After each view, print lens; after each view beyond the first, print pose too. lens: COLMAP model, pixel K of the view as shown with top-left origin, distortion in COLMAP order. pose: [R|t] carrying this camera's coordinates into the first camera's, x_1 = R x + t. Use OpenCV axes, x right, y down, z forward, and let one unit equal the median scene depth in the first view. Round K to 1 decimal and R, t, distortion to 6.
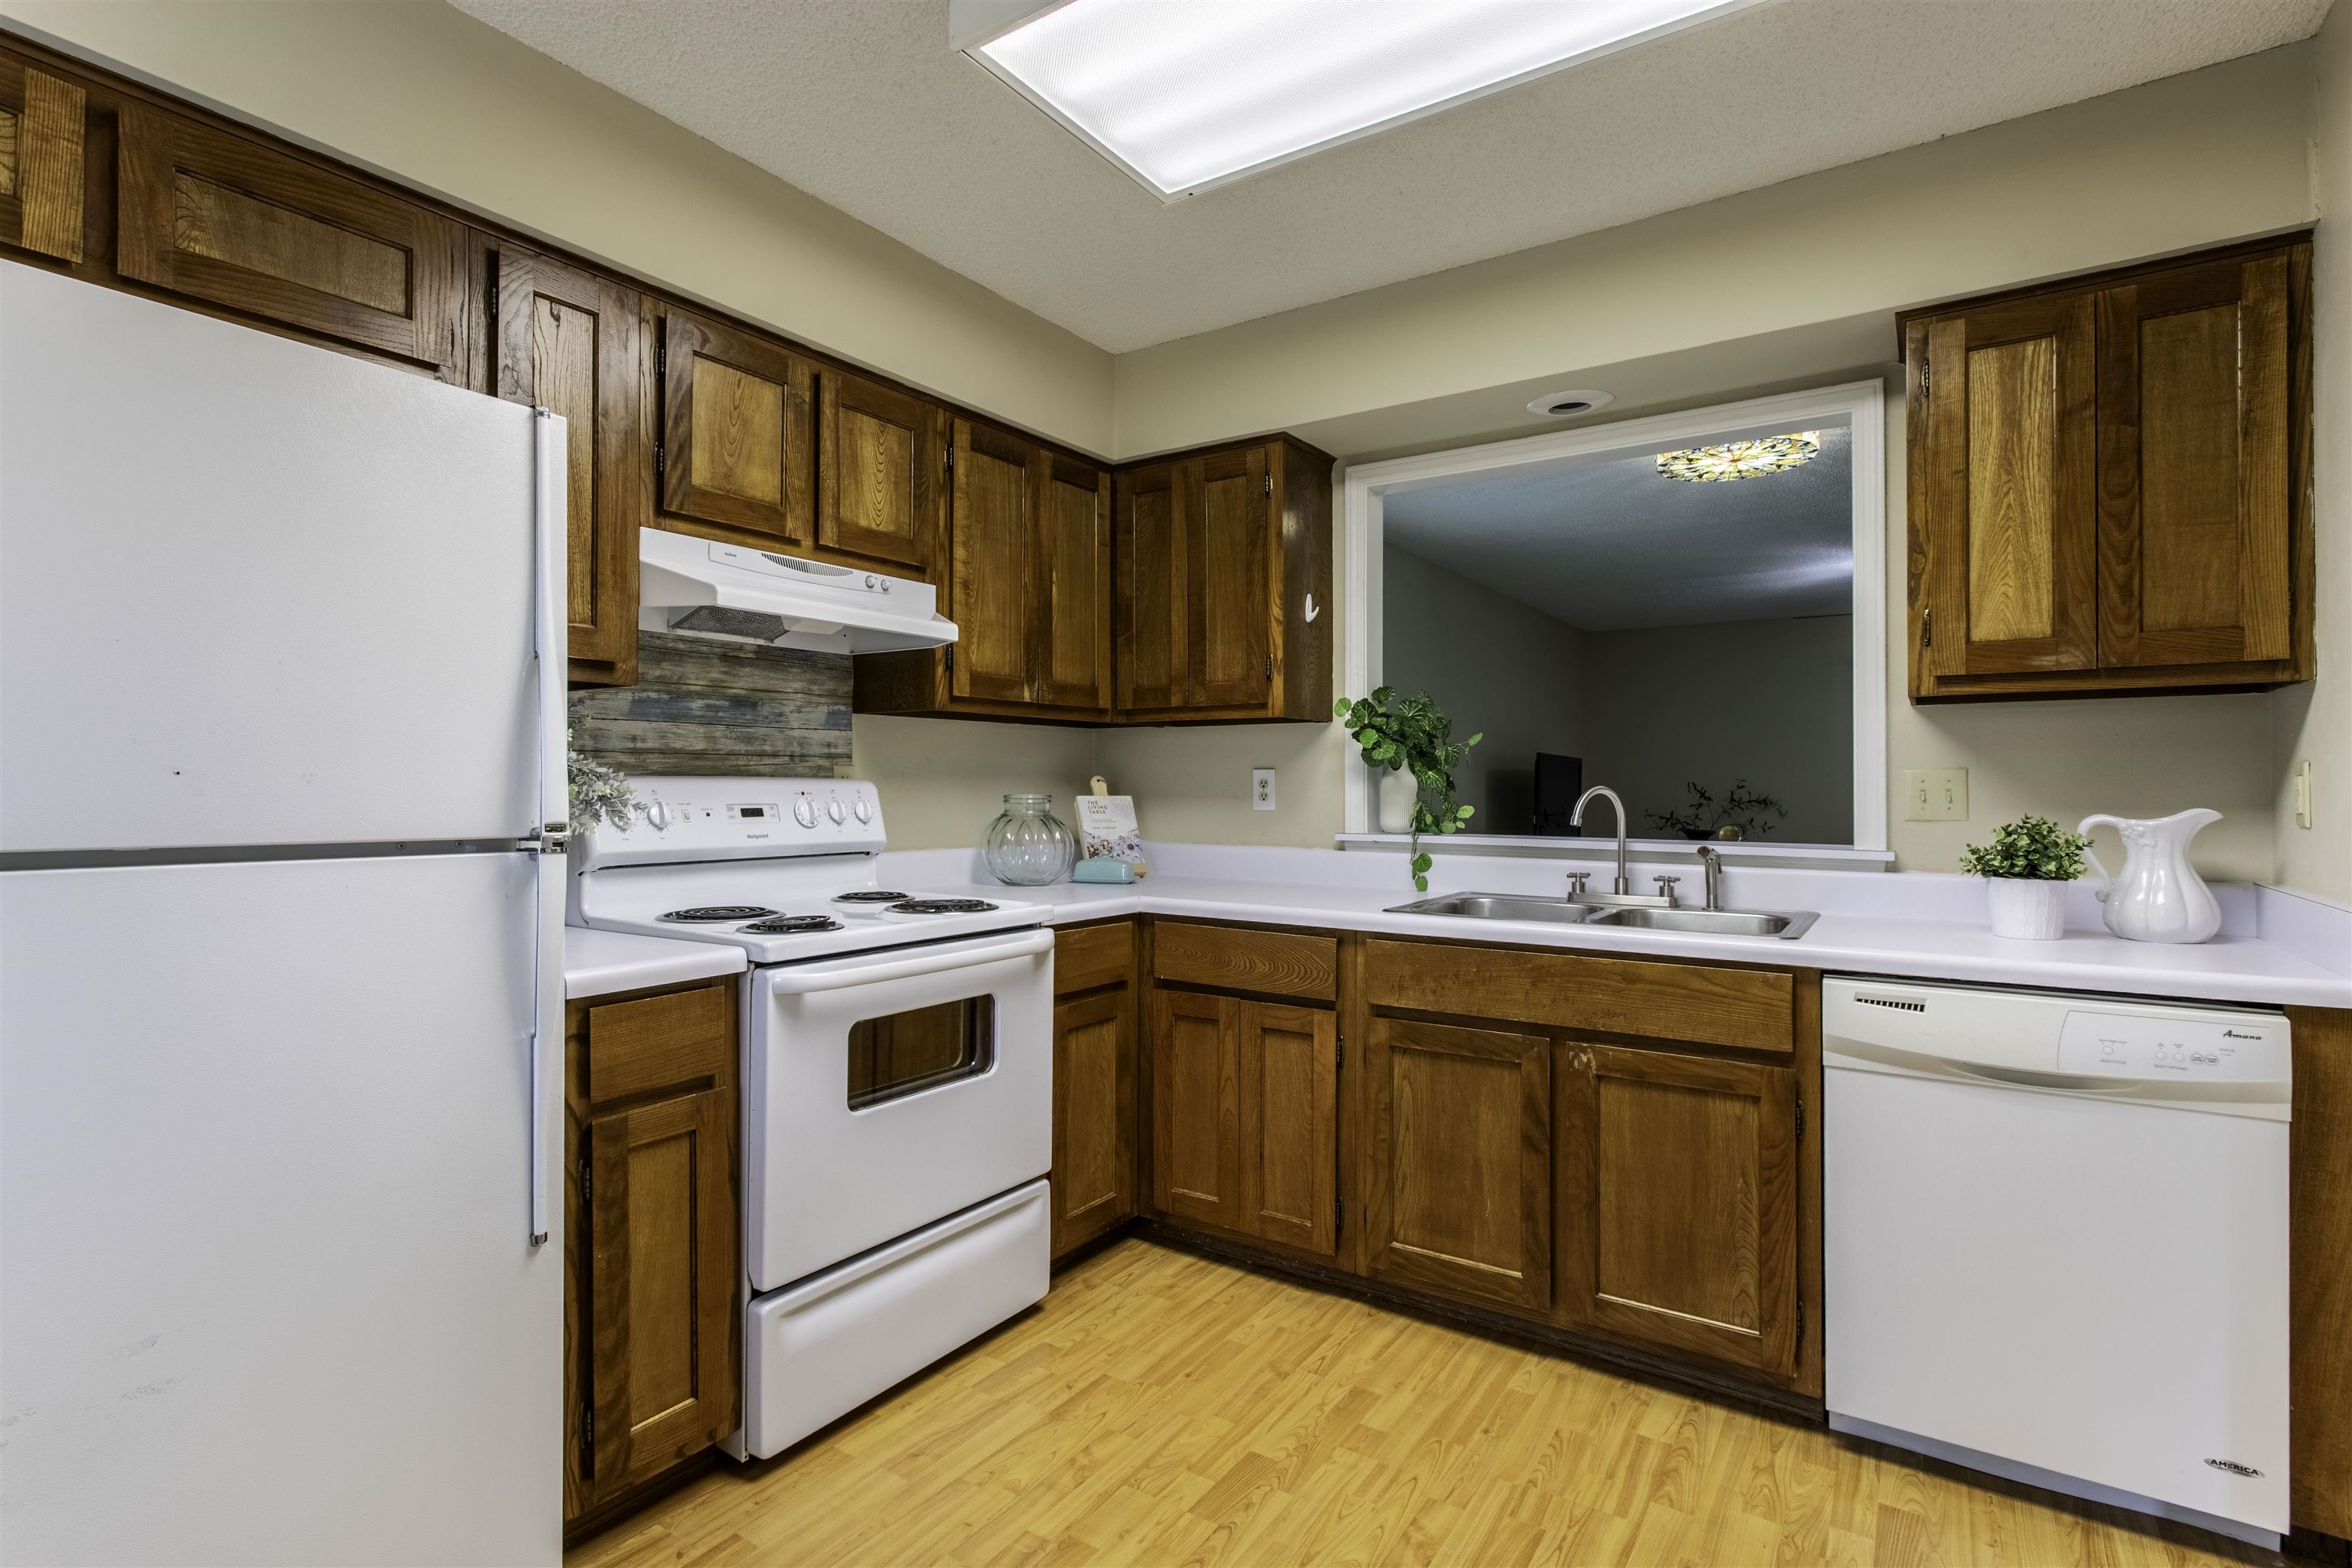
lens RADIAL K [[1130.8, 0, 1197.2], [0, 1130.8, 782.6], [0, 0, 1]] dist [0.002282, 0.000930]
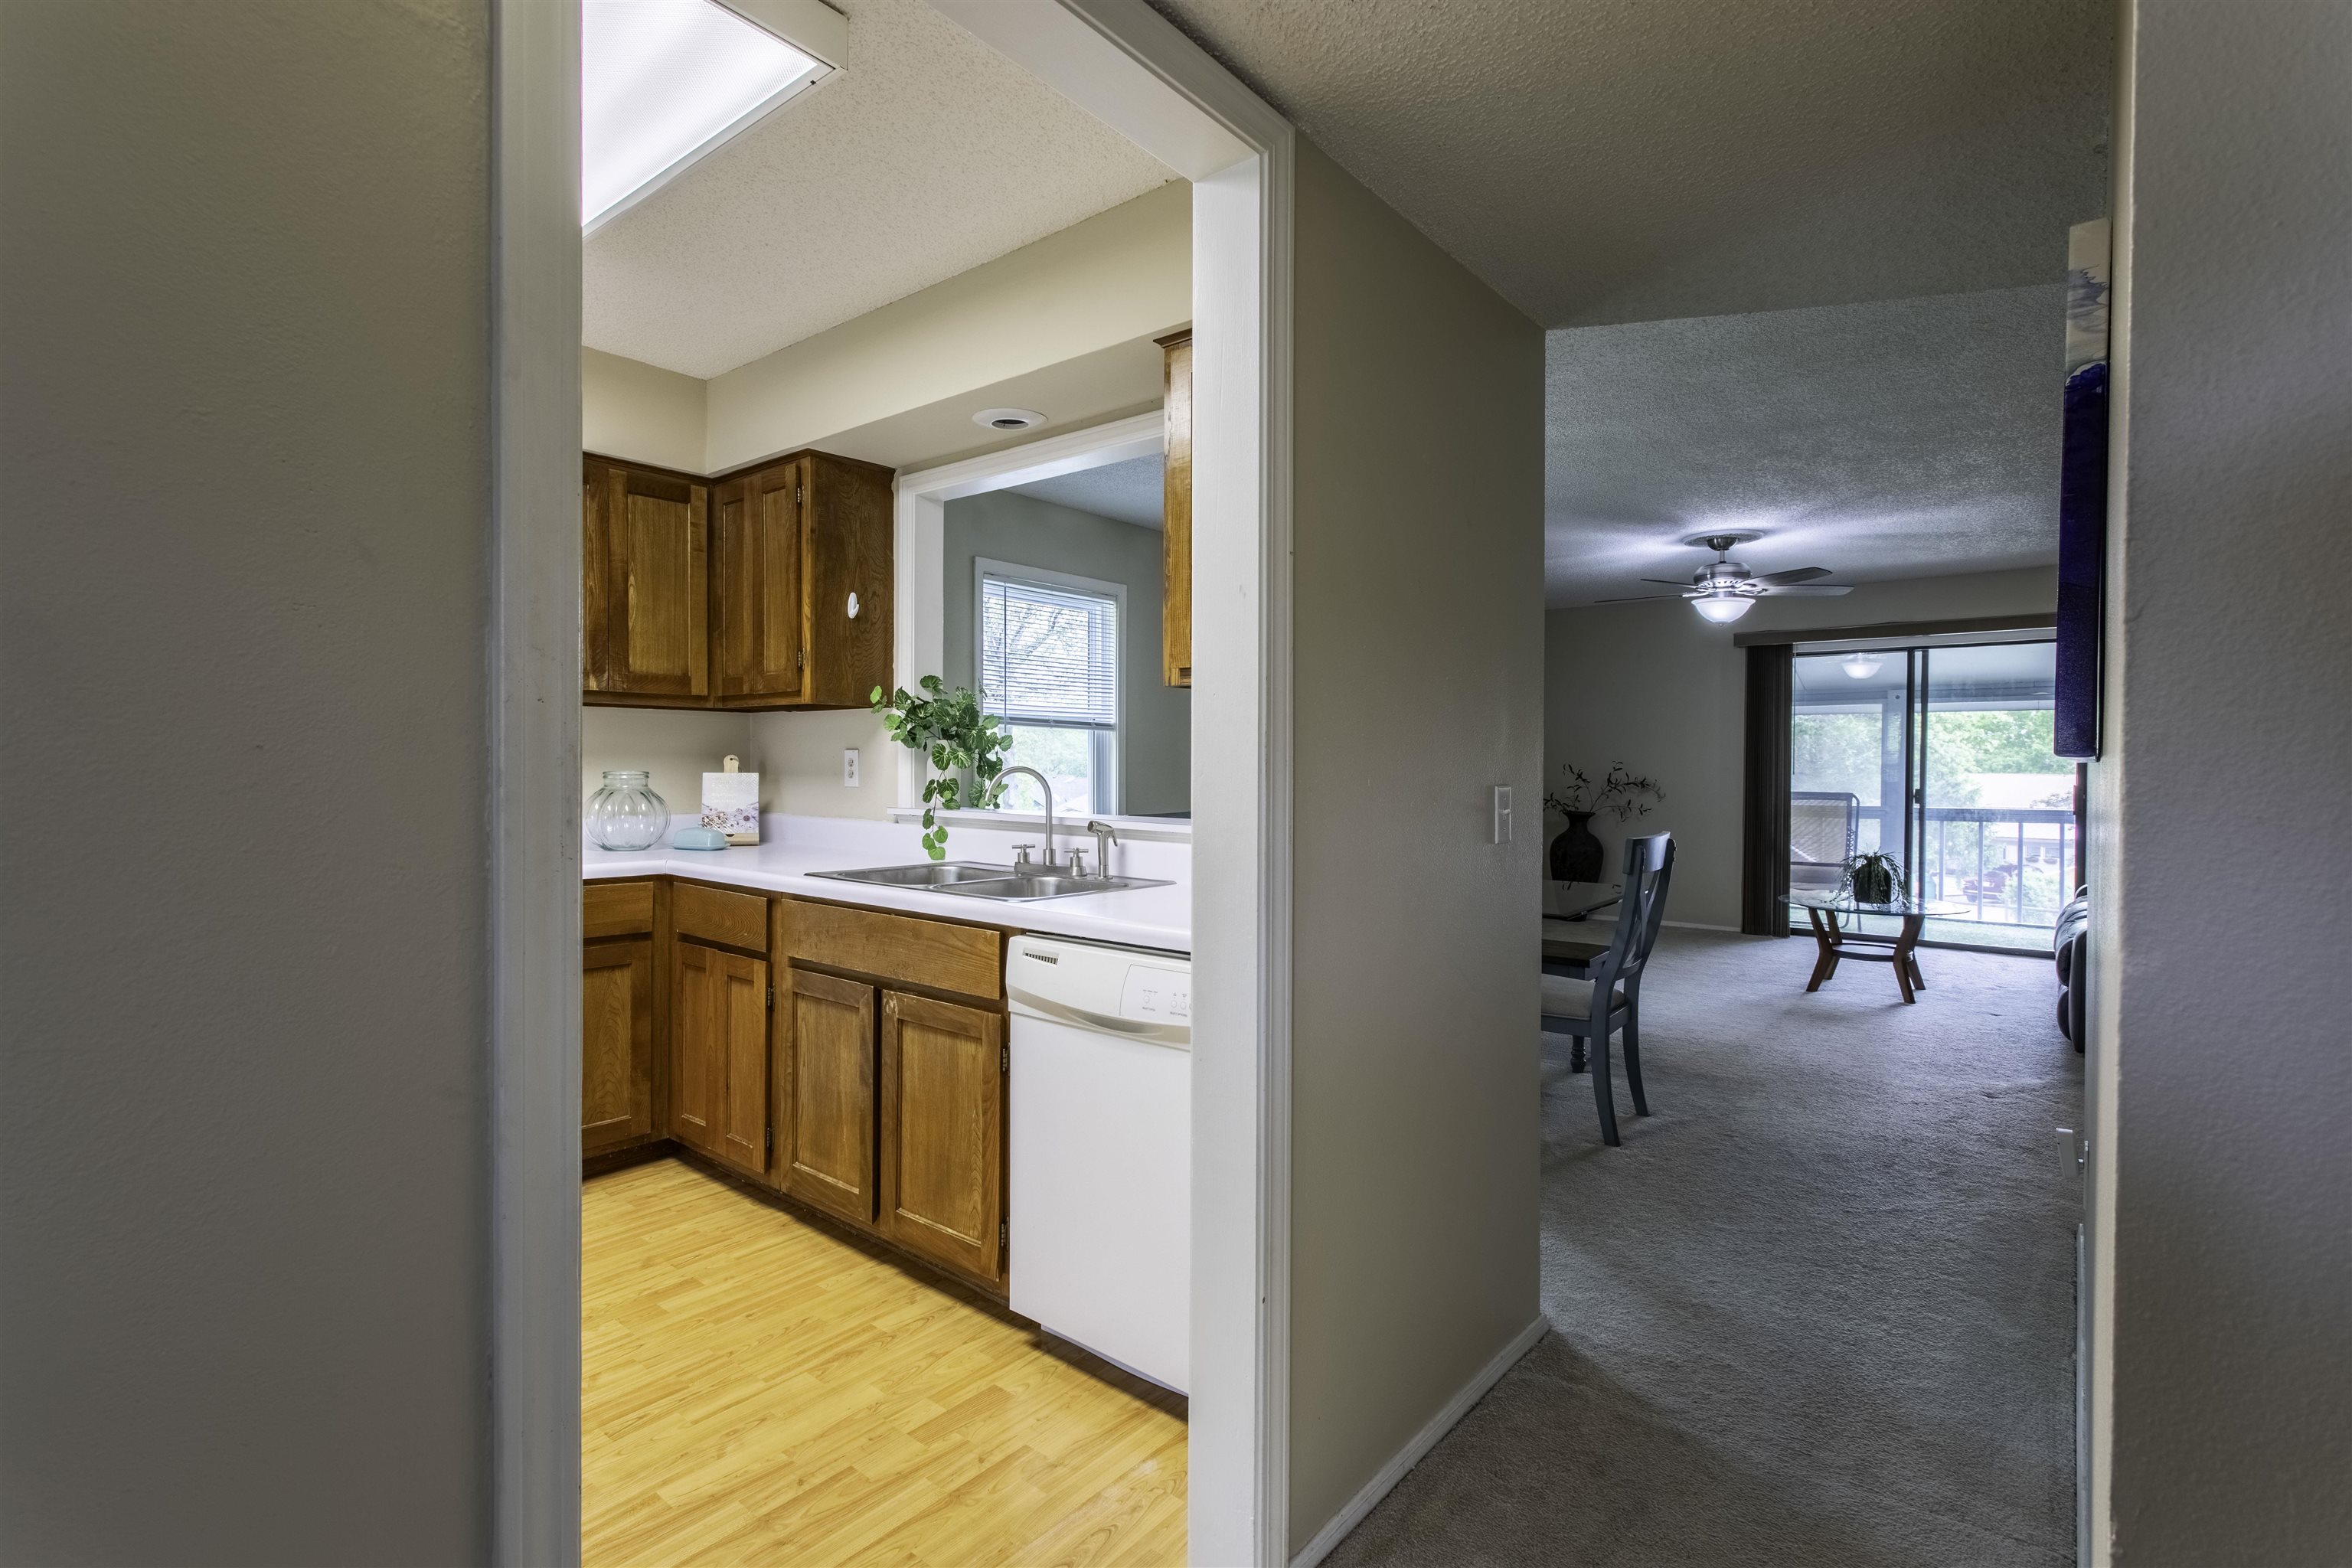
lens RADIAL K [[1130.8, 0, 1177.7], [0, 1130.8, 776.8], [0, 0, 1]] dist [0.002282, 0.000930]
pose [[0.993891, 0.007339, -0.110123, 0.698614], [-0.005823, 0.999884, 0.014078, -0.003681], [0.110214, -0.013351, 0.993818, -0.095006]]
